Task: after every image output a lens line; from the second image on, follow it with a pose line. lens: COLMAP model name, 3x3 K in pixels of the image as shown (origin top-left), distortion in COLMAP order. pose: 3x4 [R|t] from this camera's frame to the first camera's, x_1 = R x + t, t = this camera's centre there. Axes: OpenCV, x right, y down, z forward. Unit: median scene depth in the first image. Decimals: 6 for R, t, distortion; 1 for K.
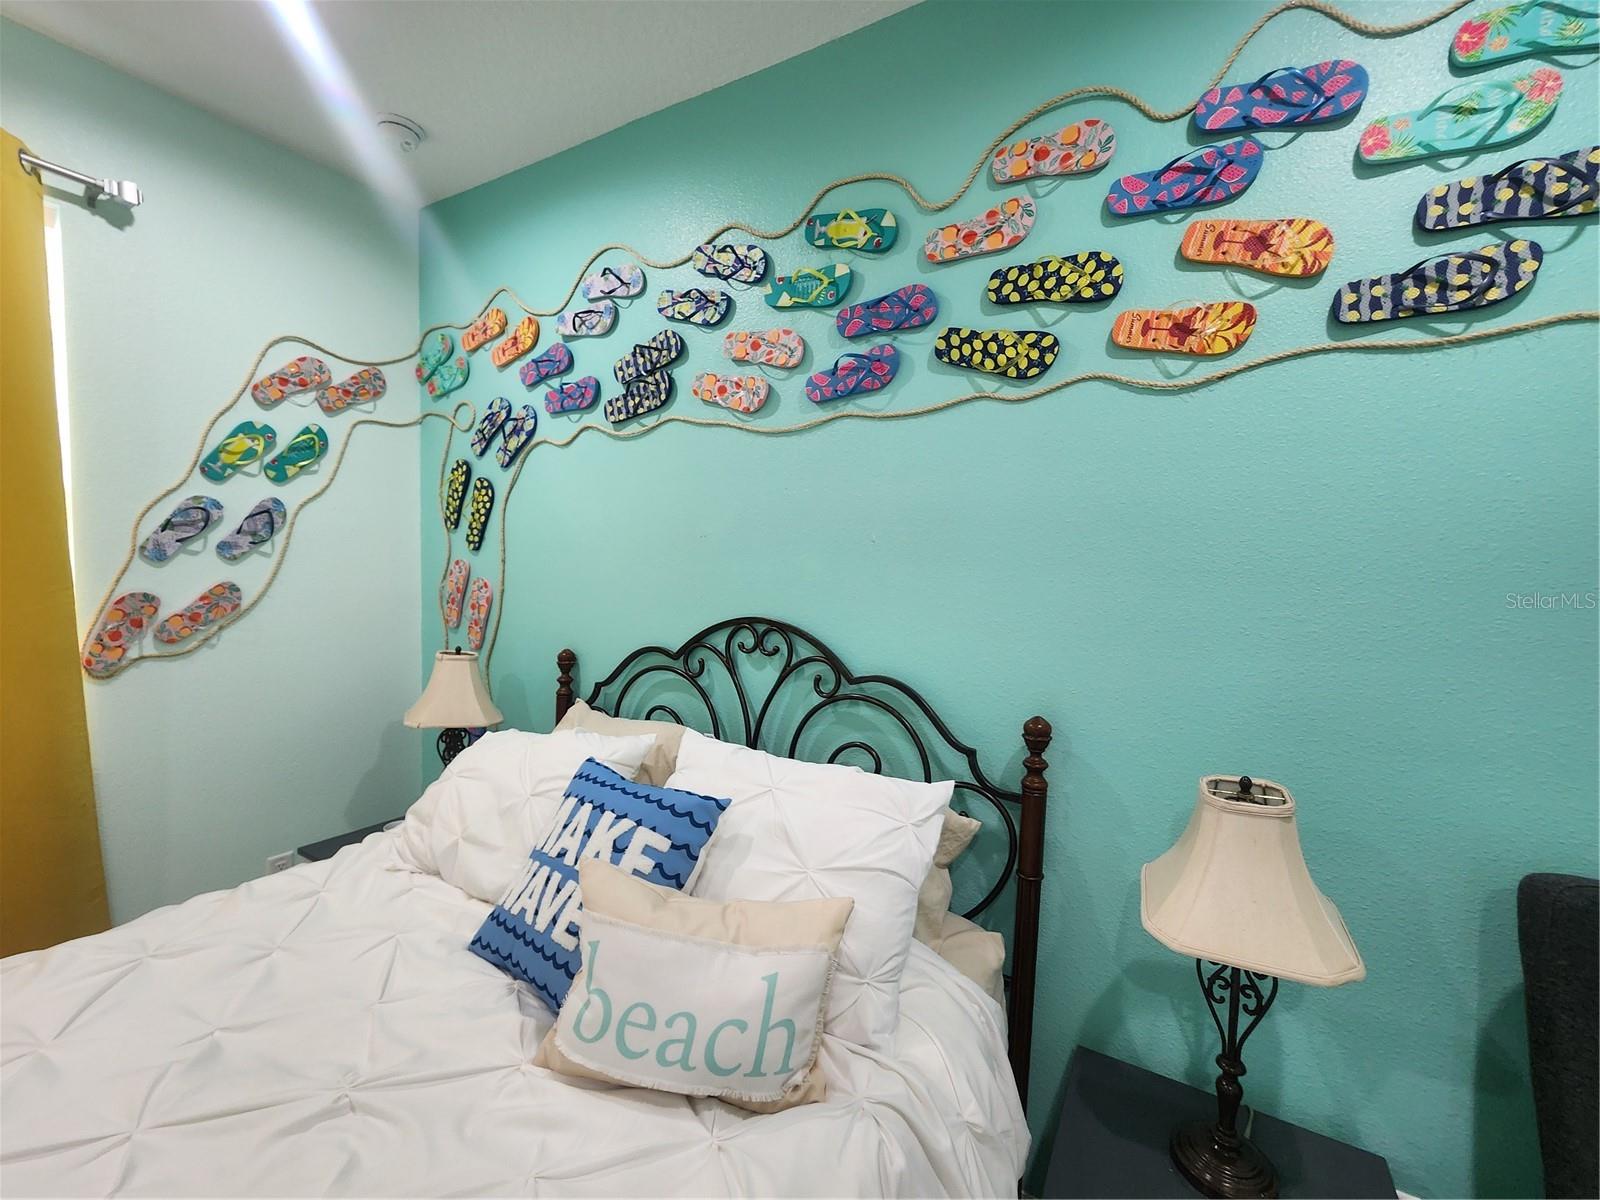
lens RADIAL K [[655.4, 0, 800.0], [0, 655.4, 600.0], [0, 0, 1]] dist [-0.001694, 0.000597]
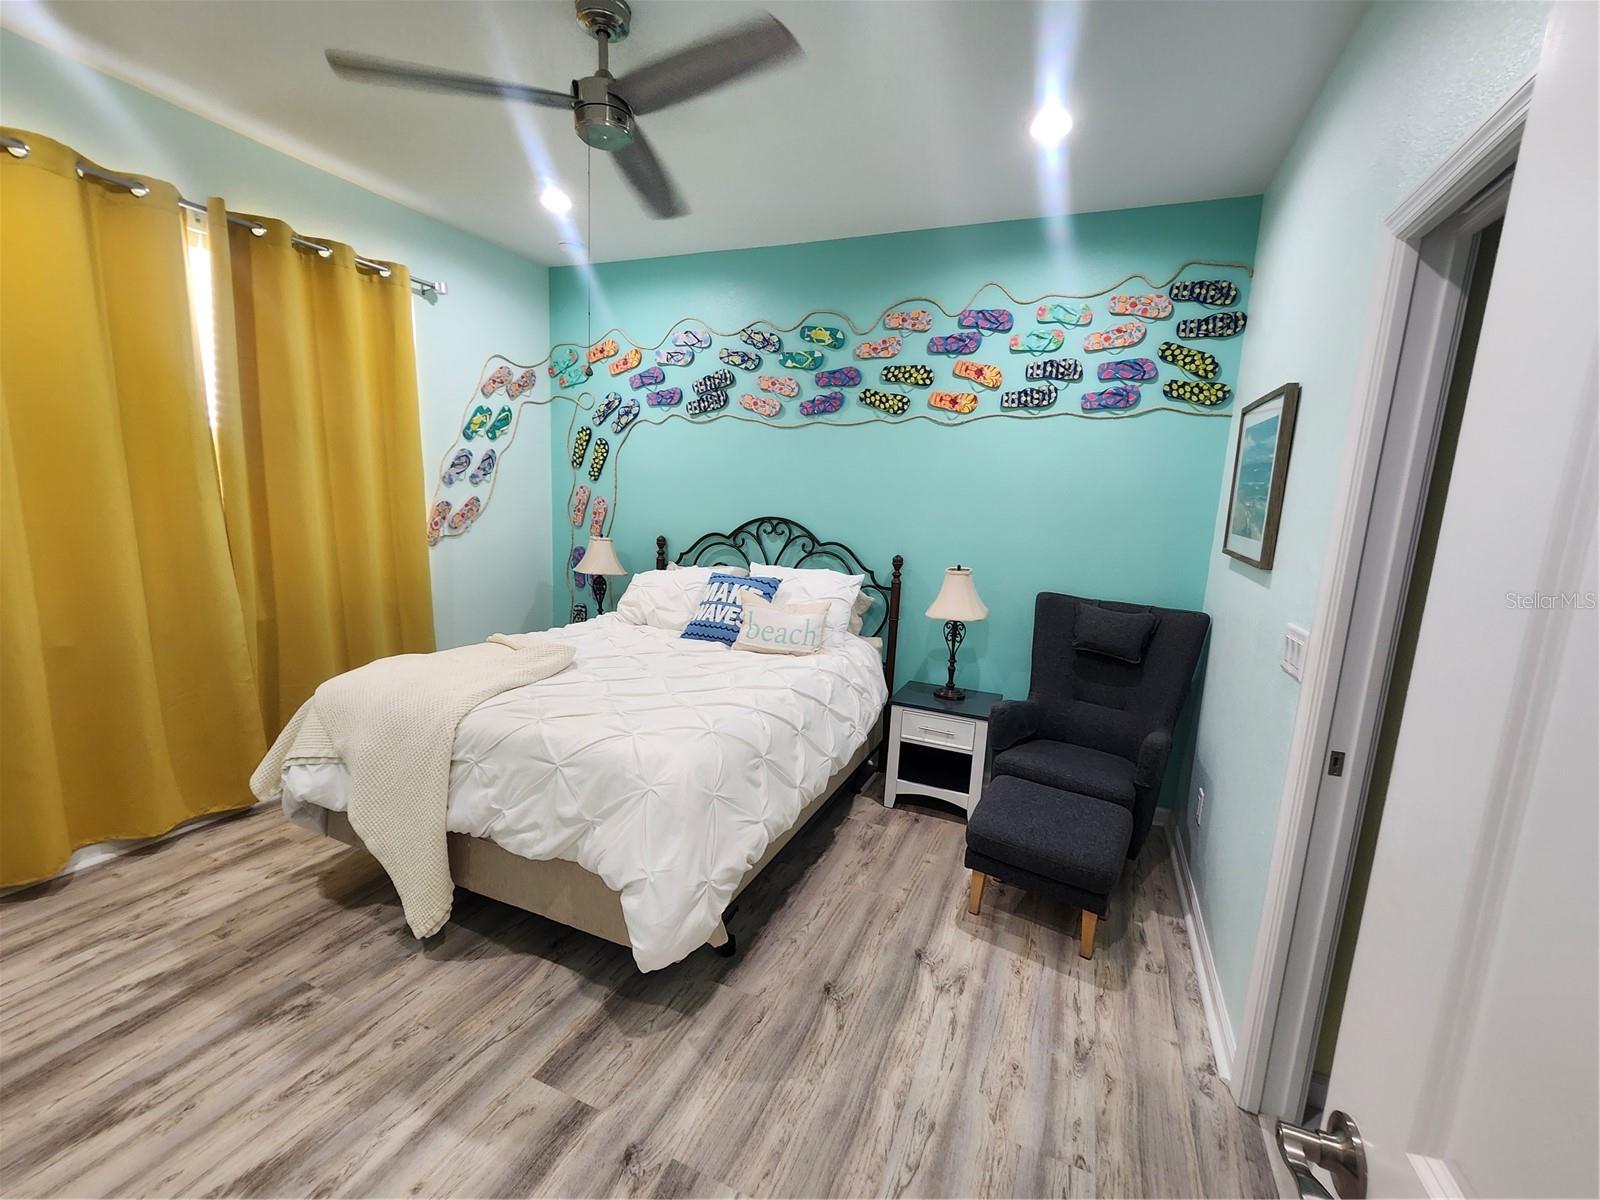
lens RADIAL K [[655.4, 0, 800.0], [0, 655.4, 600.0], [0, 0, 1]] dist [-0.001694, 0.000597]
pose [[0.991631, -0.005401, 0.128995, -0.265908], [-0.008164, 0.994502, 0.104396, 0.075686], [-0.128850, -0.104575, 0.986135, -1.159573]]
